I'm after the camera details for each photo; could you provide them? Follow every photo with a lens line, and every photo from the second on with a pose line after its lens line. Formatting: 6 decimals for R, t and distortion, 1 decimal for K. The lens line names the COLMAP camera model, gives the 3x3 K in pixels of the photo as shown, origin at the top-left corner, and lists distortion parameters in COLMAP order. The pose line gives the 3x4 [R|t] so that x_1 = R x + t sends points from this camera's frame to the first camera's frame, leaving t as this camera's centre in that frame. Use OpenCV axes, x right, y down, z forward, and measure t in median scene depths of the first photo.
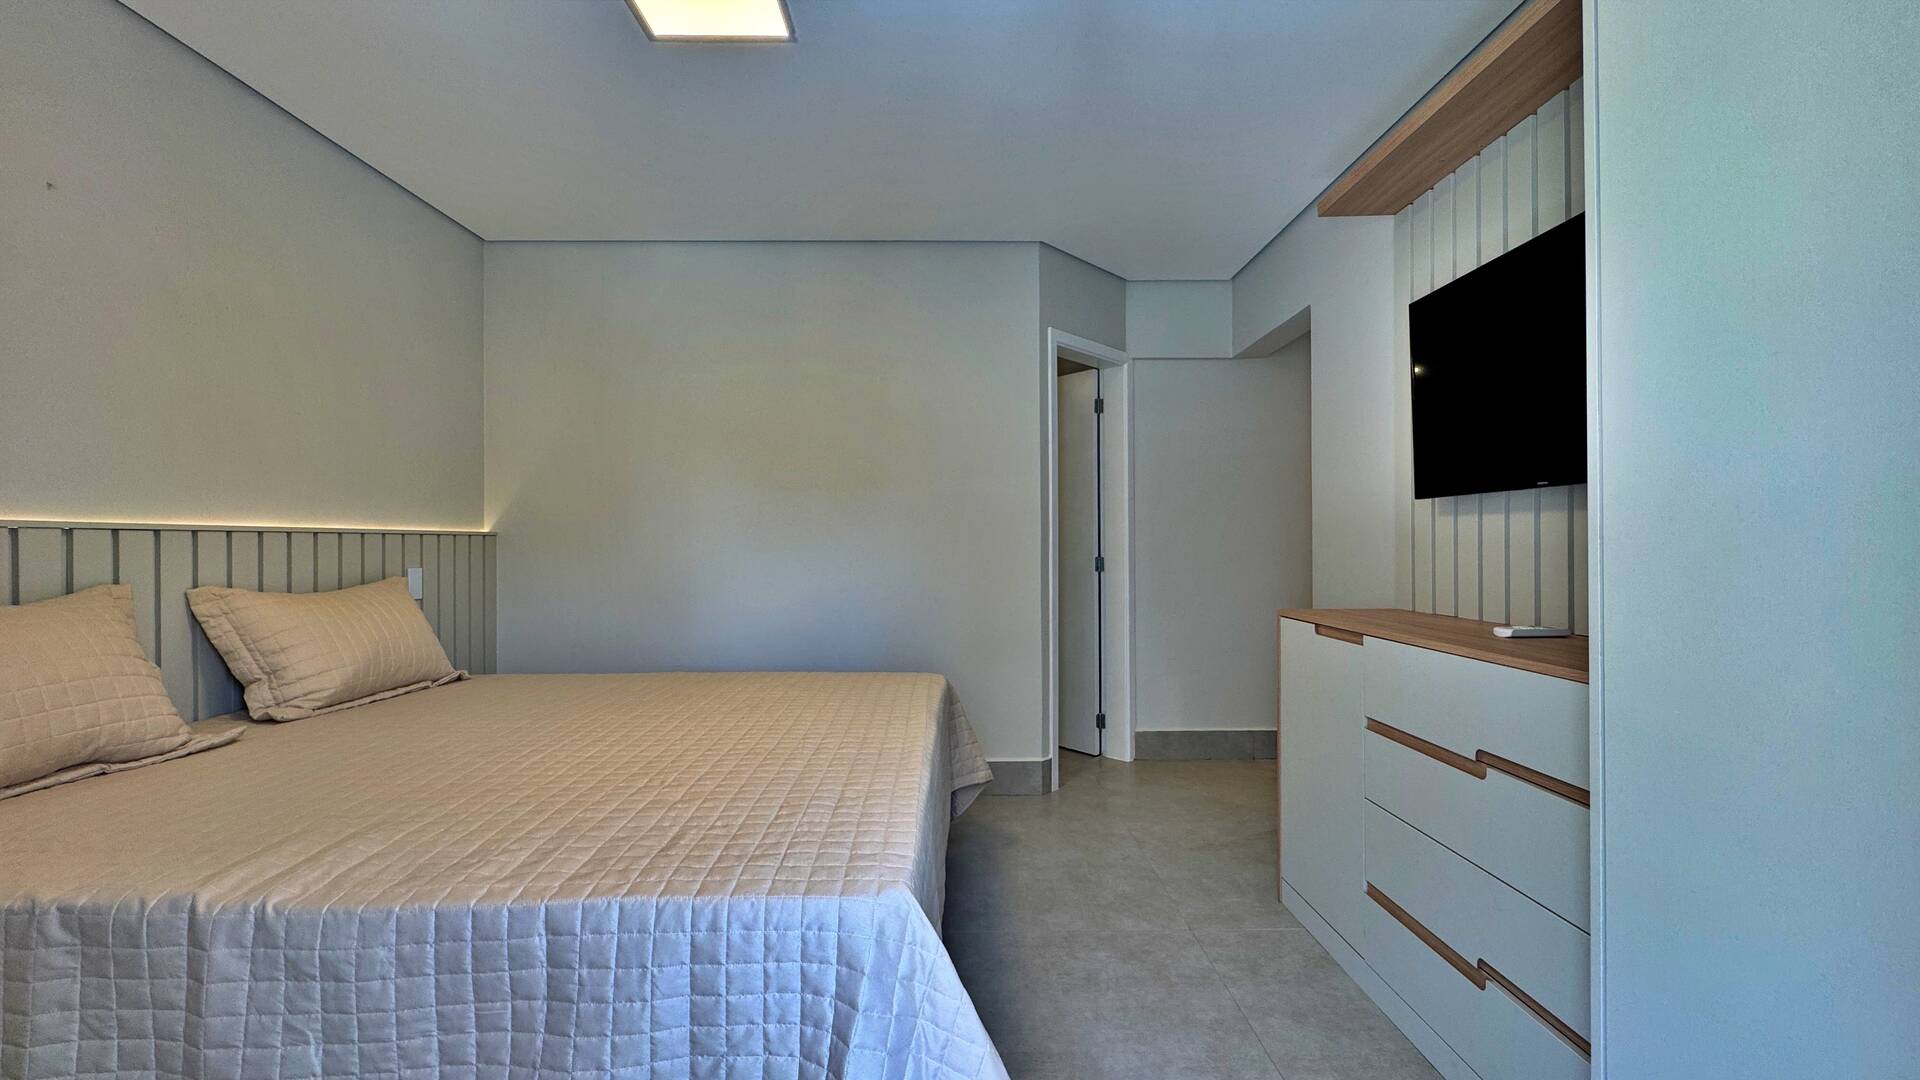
lens RADIAL K [[765.5, 0, 957.8], [0, 765.5, 537.6], [0, 0, 1]] dist [-0.002450, 0.000493]
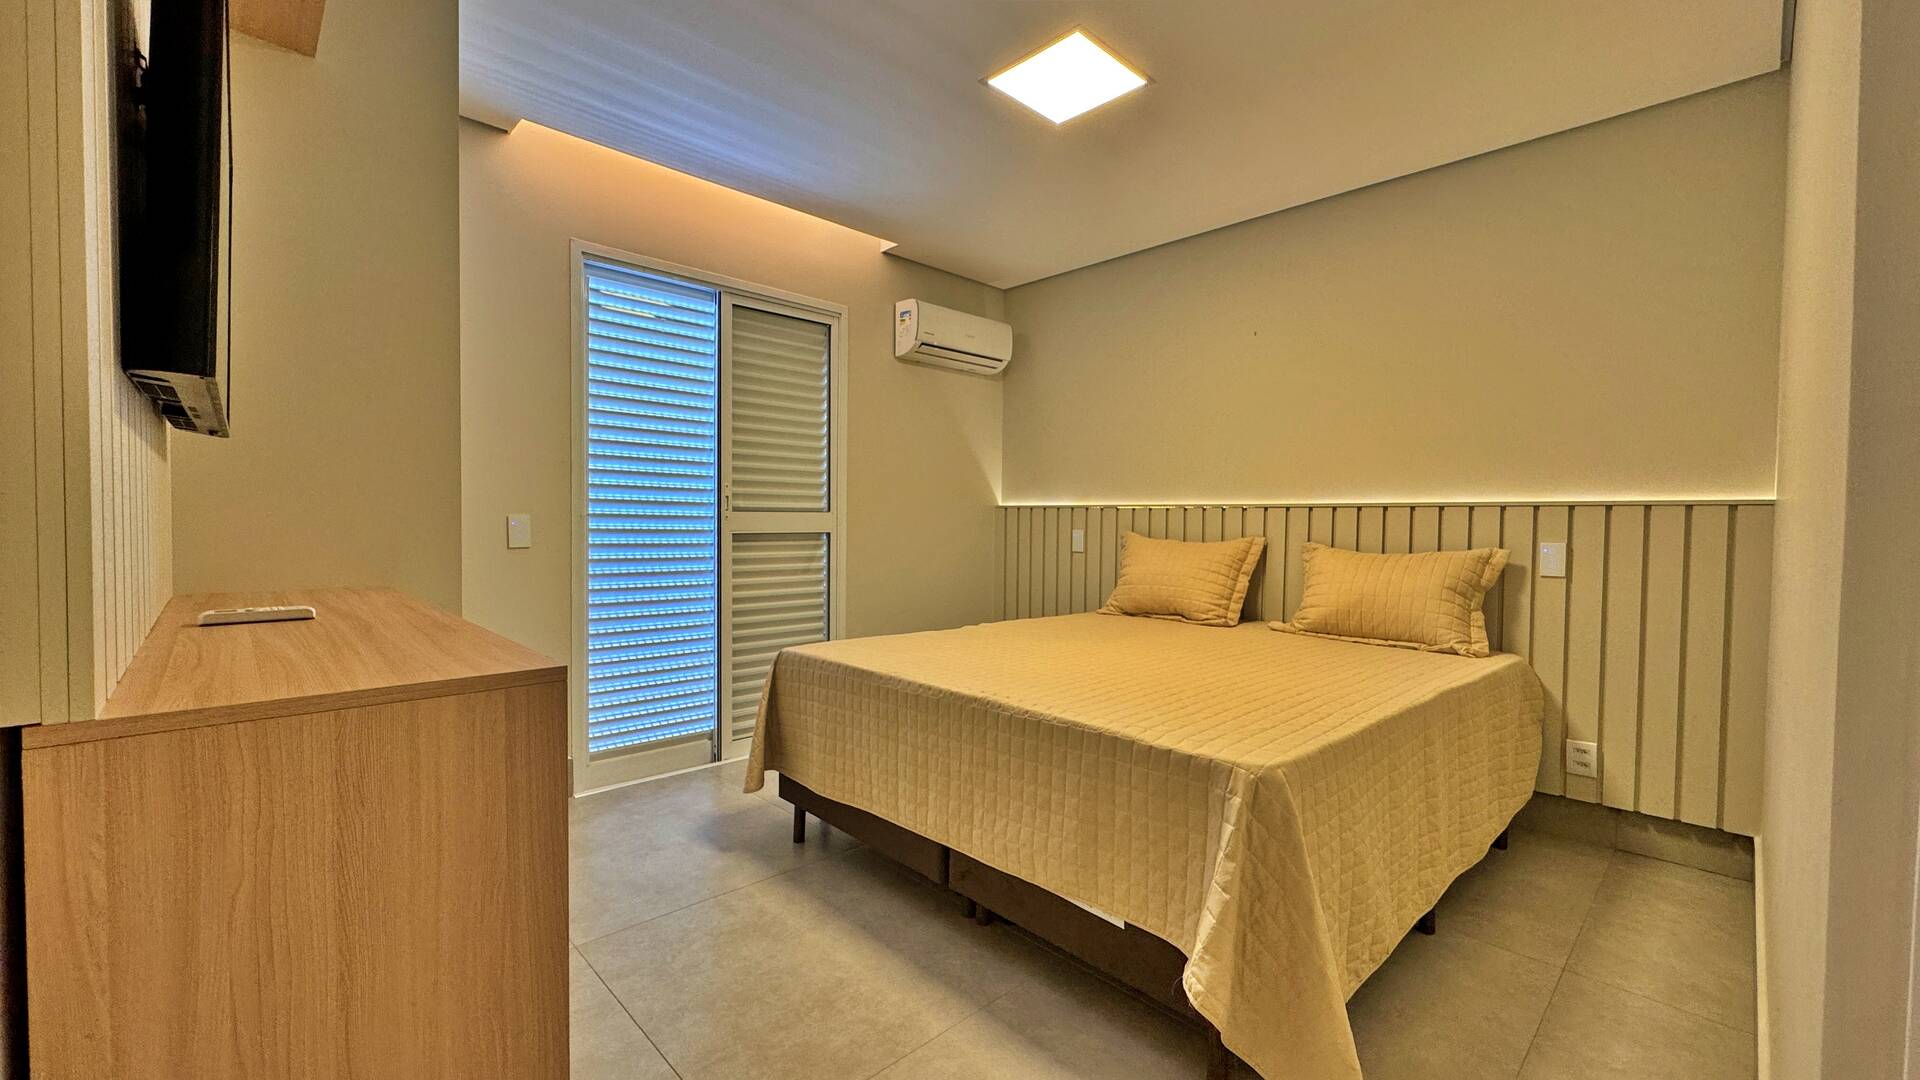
lens RADIAL K [[765.5, 0, 959.8], [0, 765.5, 538.8], [0, 0, 1]] dist [-0.002450, 0.000493]
pose [[-0.714817, 0.010231, -0.699237, 0.728793], [-0.006921, 0.999741, 0.021702, 0.033088], [0.699278, 0.020353, -0.714560, 1.869373]]
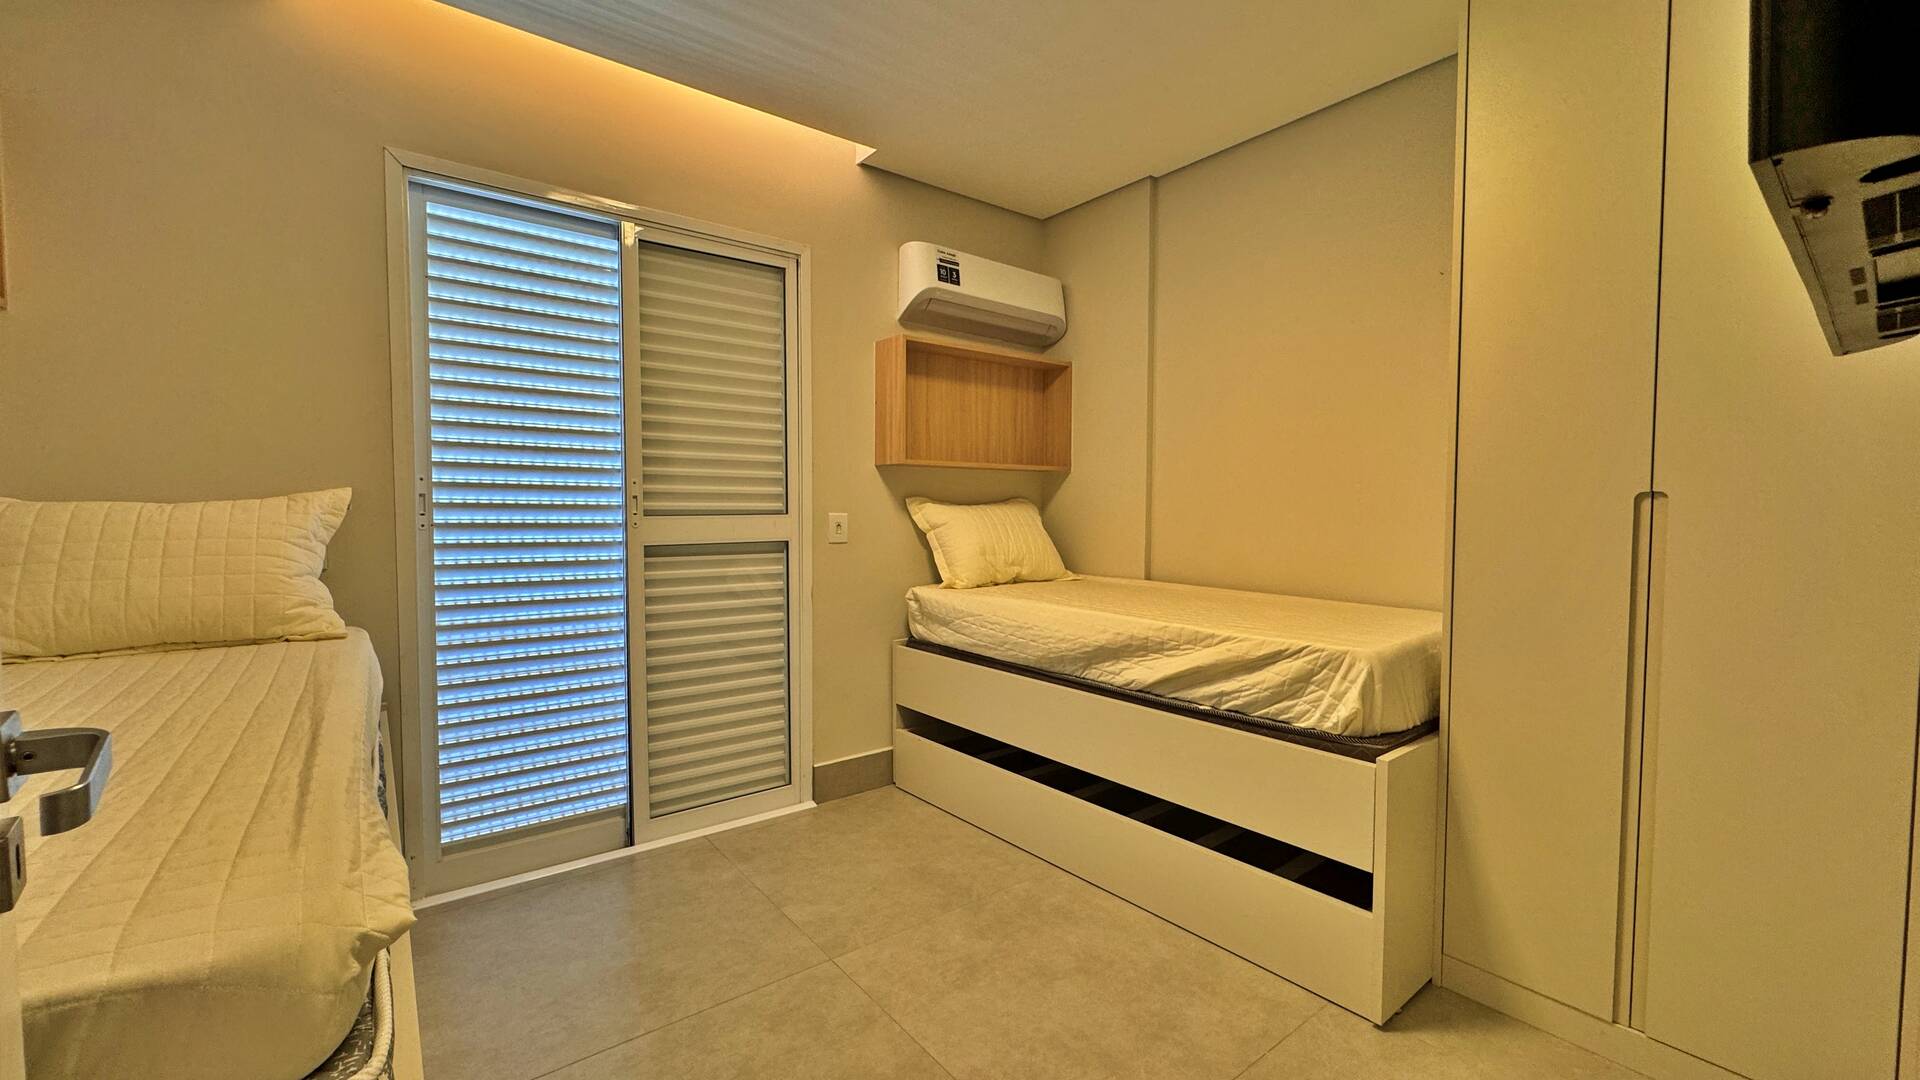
lens RADIAL K [[765.5, 0, 958.3], [0, 765.5, 540.7], [0, 0, 1]] dist [-0.002450, 0.000493]
pose [[-0.801602, 0.029406, -0.597135, 0.175947], [0.001247, 0.998870, 0.047516, -0.012820], [0.597857, 0.037345, -0.800732, 1.598172]]
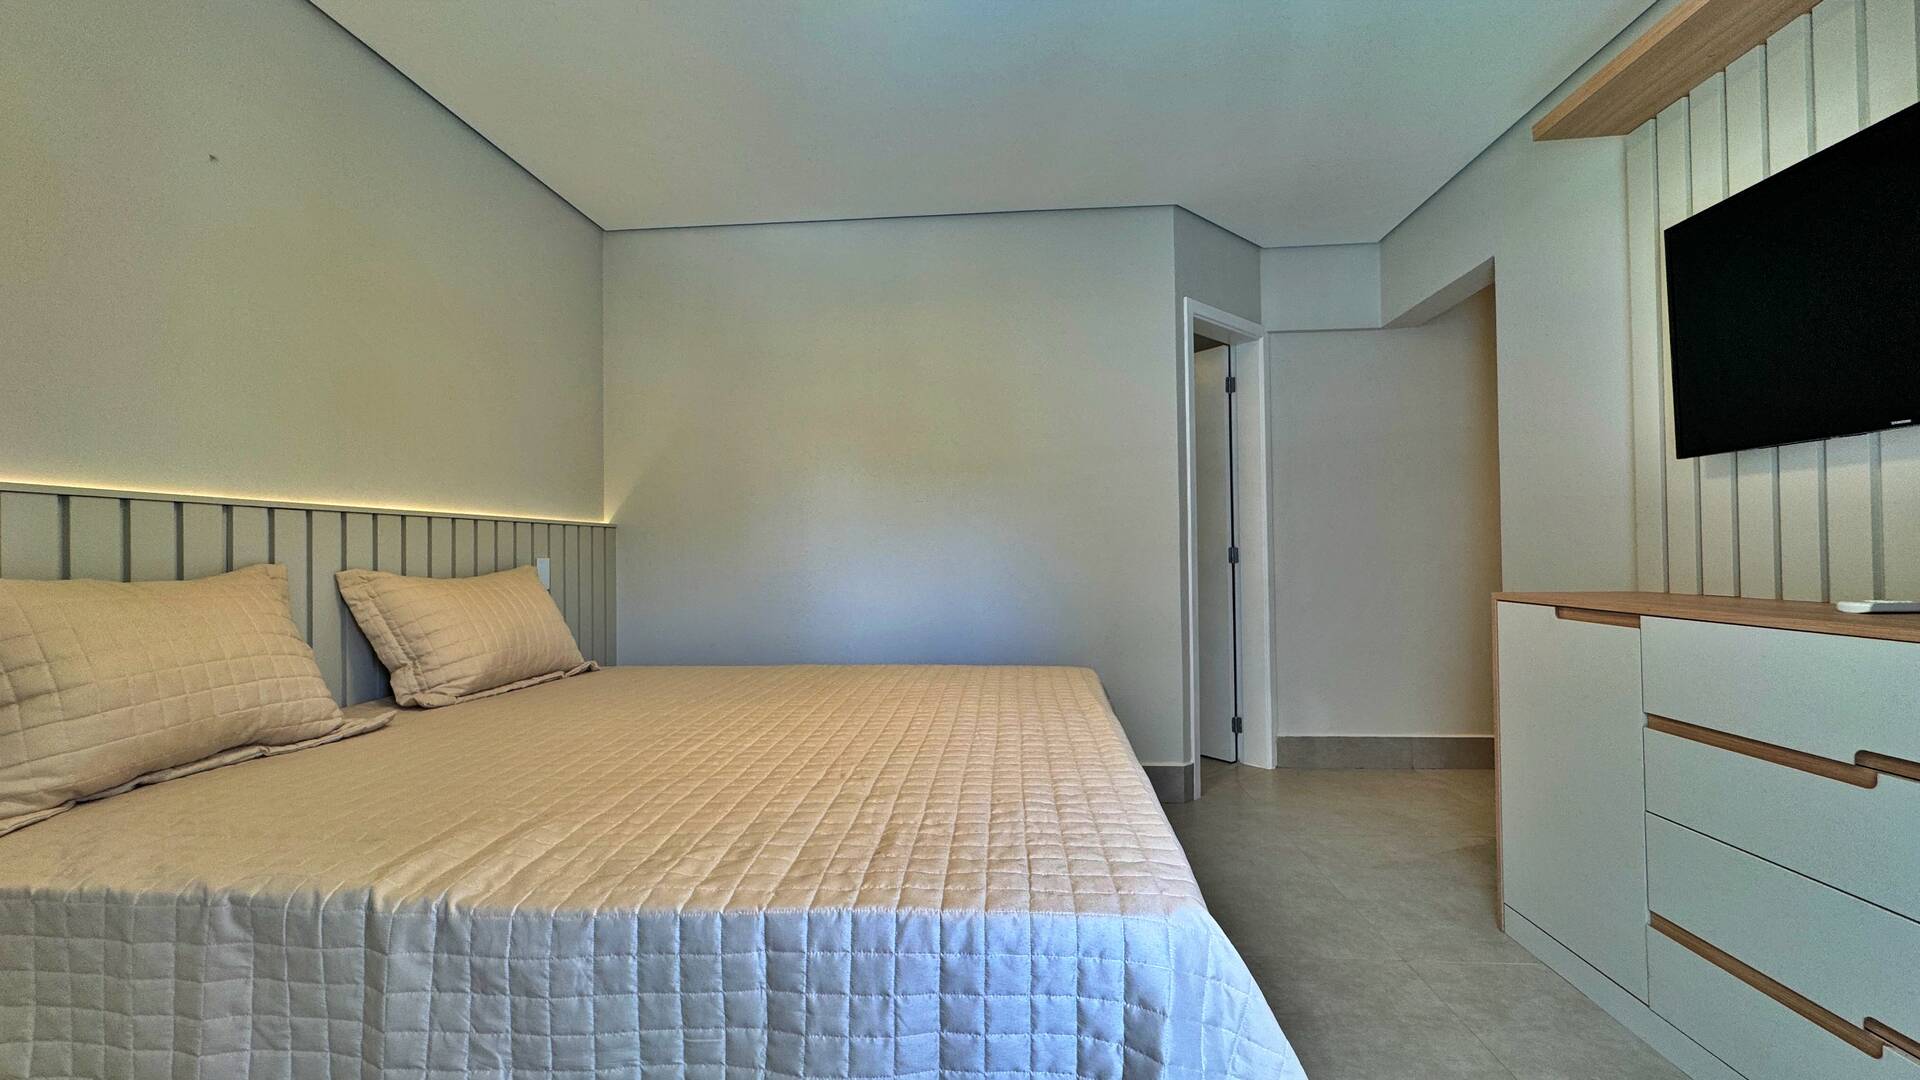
lens RADIAL K [[765.5, 0, 957.9], [0, 765.5, 536.4], [0, 0, 1]] dist [-0.002450, 0.000493]
pose [[0.996090, -0.009929, -0.087789, -0.146688], [0.008819, 0.999876, -0.013025, 0.047824], [0.087907, 0.012200, 0.996054, 0.106641]]
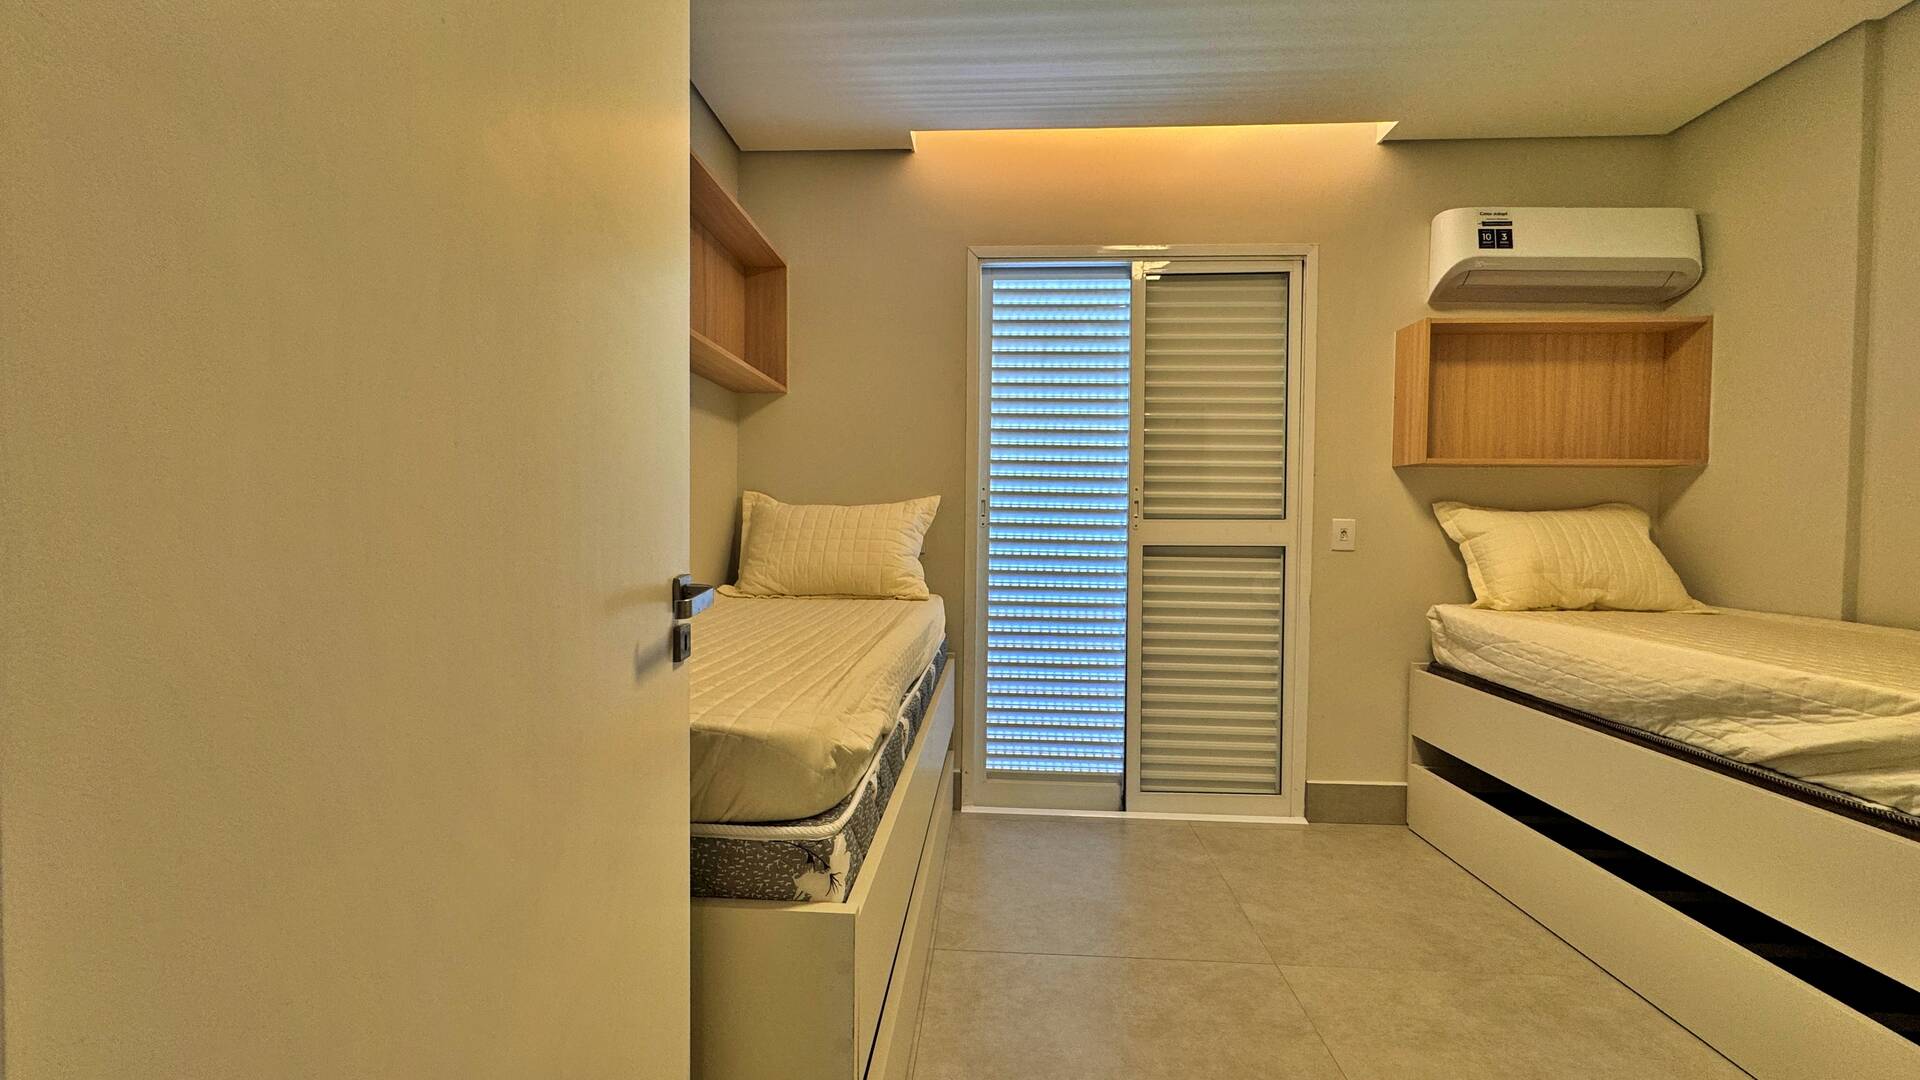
lens RADIAL K [[765.5, 0, 958.7], [0, 765.5, 542.5], [0, 0, 1]] dist [-0.002450, 0.000493]
pose [[-0.996899, -0.007372, 0.078348, 0.052513], [-0.005141, 0.999577, 0.028633, 0.013606], [-0.078526, 0.028142, -0.996515, 1.730090]]
